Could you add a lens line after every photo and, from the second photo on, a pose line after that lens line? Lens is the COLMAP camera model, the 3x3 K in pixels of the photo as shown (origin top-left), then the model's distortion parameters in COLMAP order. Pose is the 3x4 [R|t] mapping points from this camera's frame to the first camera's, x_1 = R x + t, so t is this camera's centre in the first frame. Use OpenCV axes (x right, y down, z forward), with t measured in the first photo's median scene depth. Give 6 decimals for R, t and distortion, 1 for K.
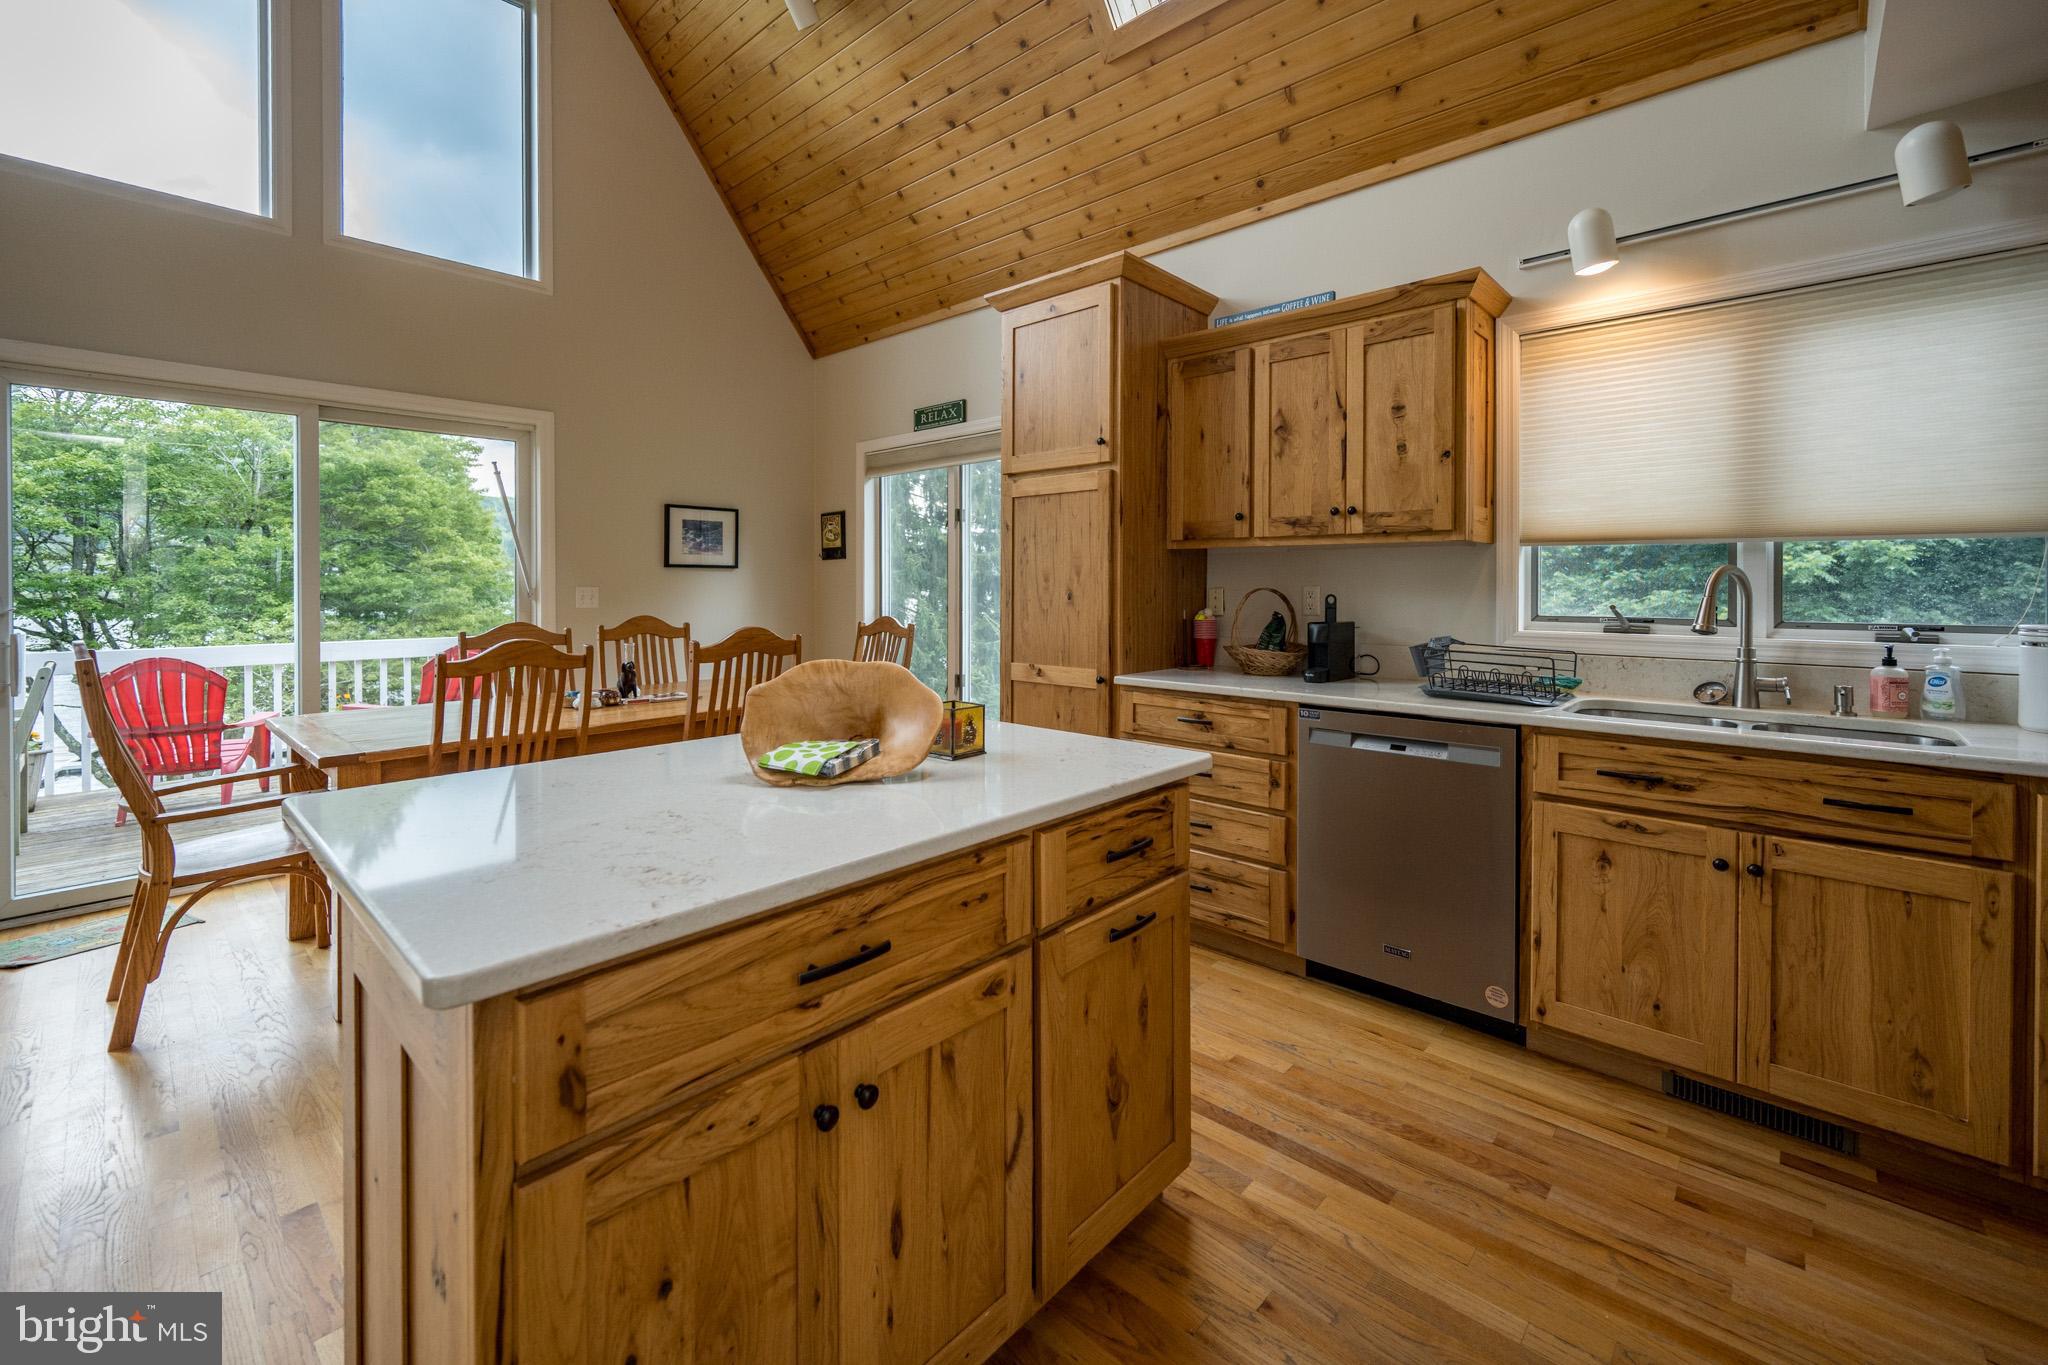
lens RADIAL K [[821.5, 0, 1026.2], [0, 821.5, 590.4], [0, 0, 1]] dist [-0.002368, 0.000006]
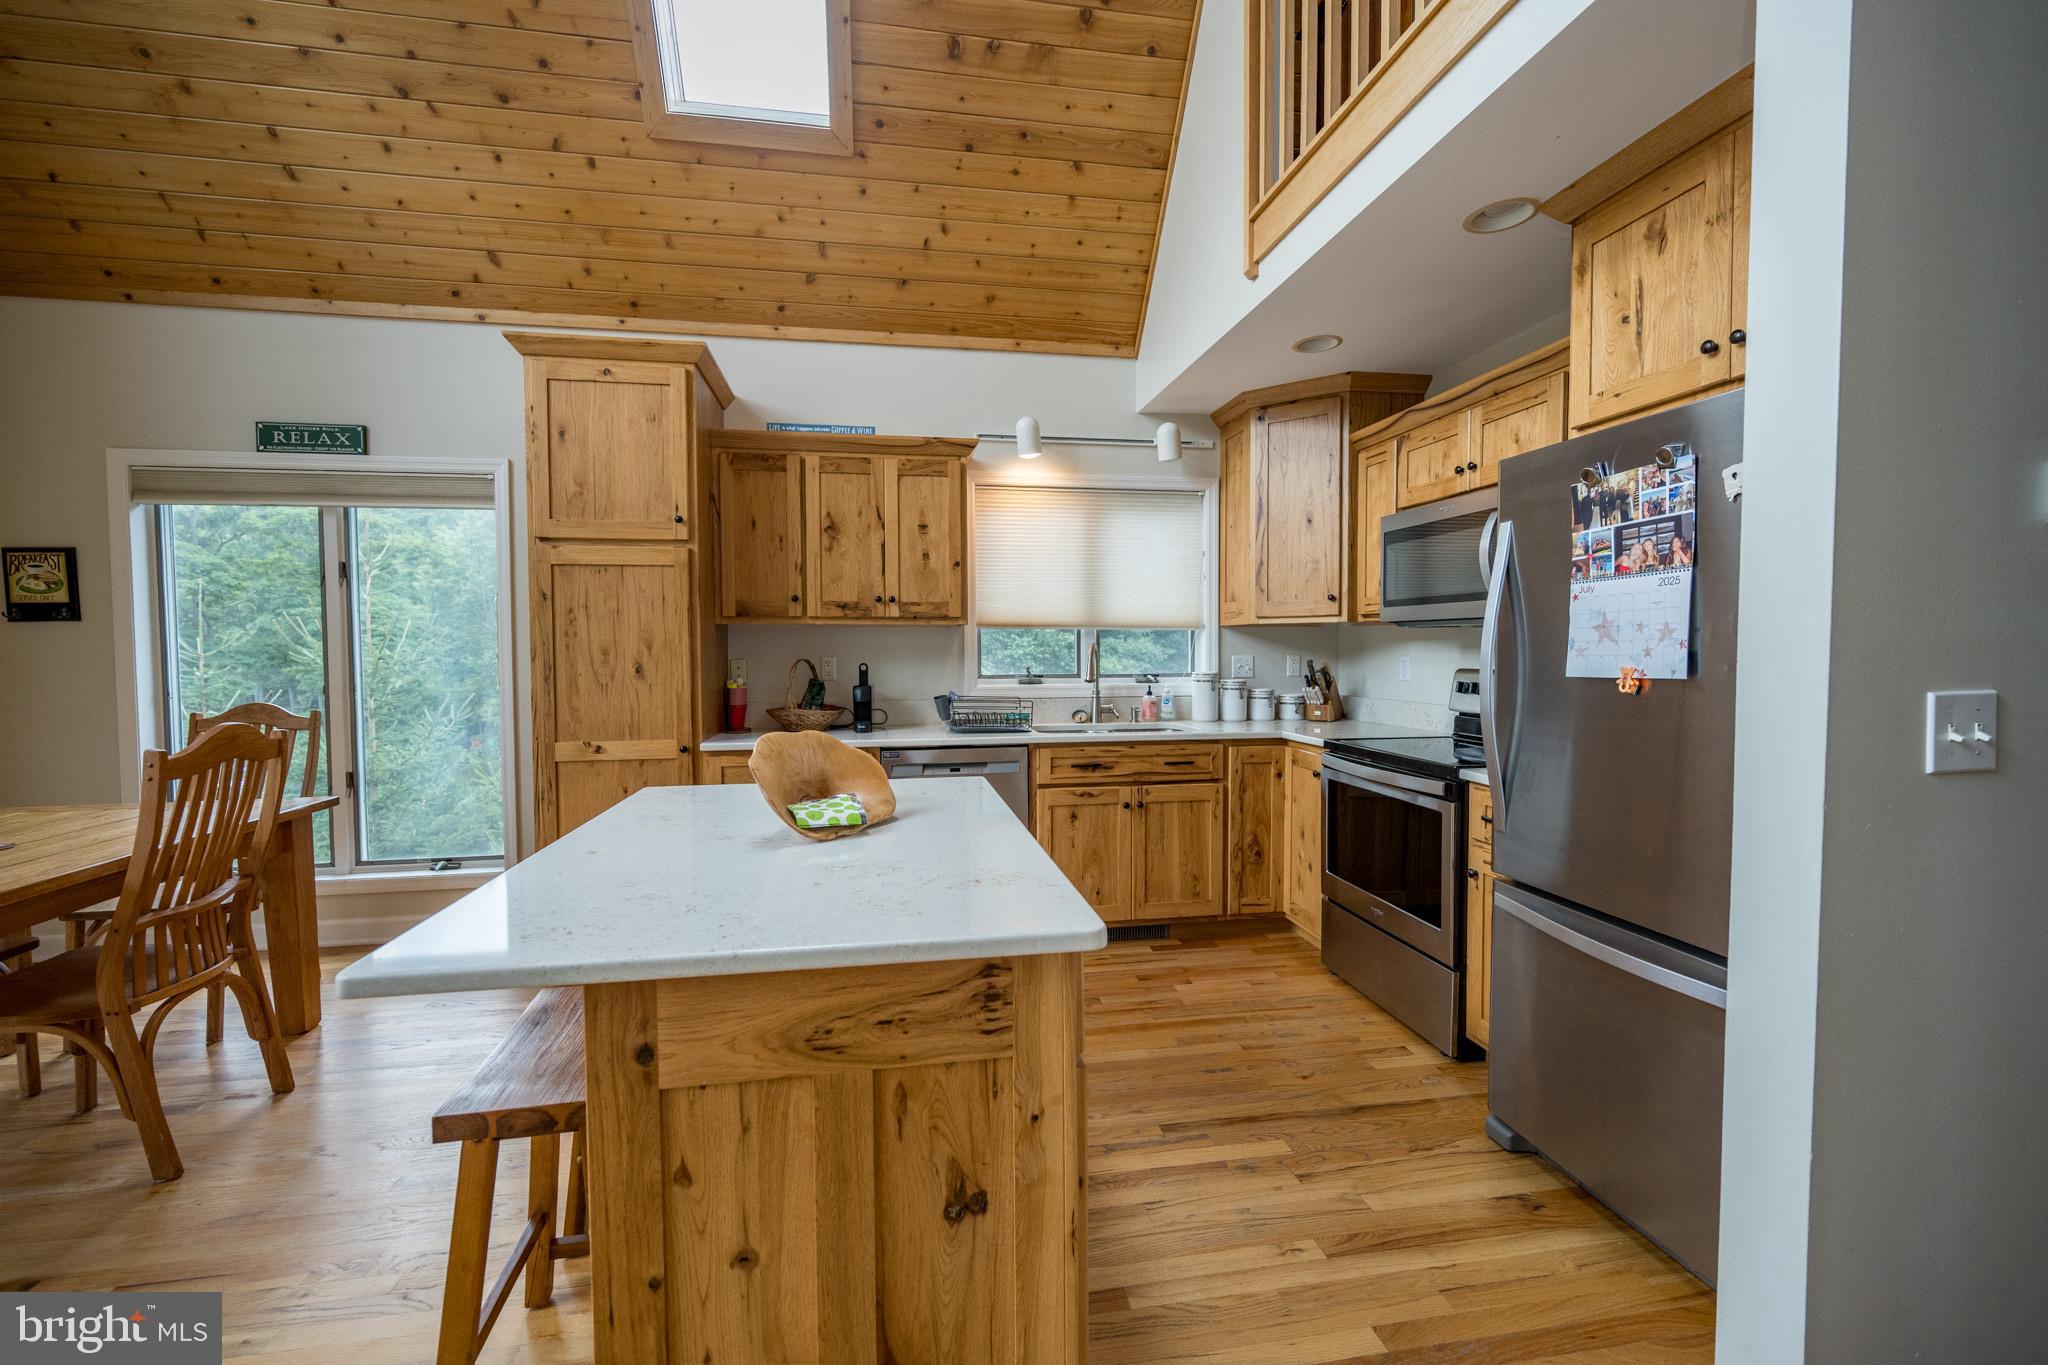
lens RADIAL K [[821.5, 0, 1002.9], [0, 821.5, 677.5], [0, 0, 1]] dist [-0.002368, 0.000006]
pose [[0.631793, -0.030636, 0.774531, -0.405776], [0.011637, 0.999481, 0.030041, -0.007602], [-0.775050, -0.009966, 0.631822, 0.023842]]
